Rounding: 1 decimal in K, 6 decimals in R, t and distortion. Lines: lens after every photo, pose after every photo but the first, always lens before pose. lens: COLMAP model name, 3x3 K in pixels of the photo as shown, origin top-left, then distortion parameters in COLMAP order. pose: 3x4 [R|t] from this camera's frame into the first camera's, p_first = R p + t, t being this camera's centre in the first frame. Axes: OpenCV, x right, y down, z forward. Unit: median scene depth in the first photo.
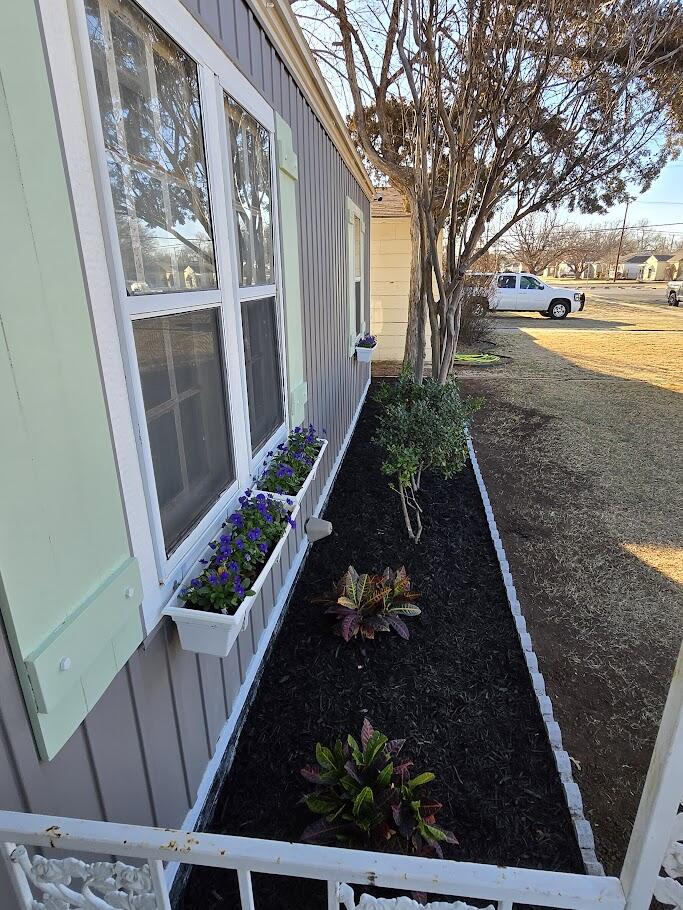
lens RADIAL K [[526.8, 0, 342.6], [0, 526.8, 458.6], [0, 0, 1]] dist [0.005296, 0.000298]
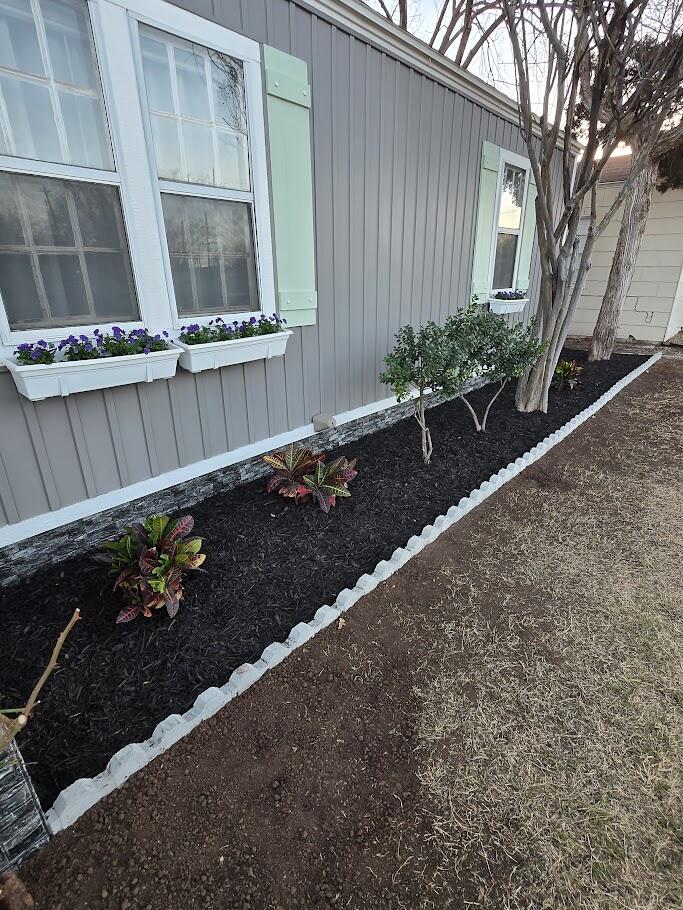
lens RADIAL K [[464.9, 0, 343.2], [0, 464.9, 454.6], [0, 0, 1]] dist [-0.000996, 0.000041]
pose [[0.834211, 0.209566, -0.510072, 0.492200], [-0.187498, 0.977658, 0.095027, 0.088172], [0.518590, 0.016365, 0.854866, 0.113637]]
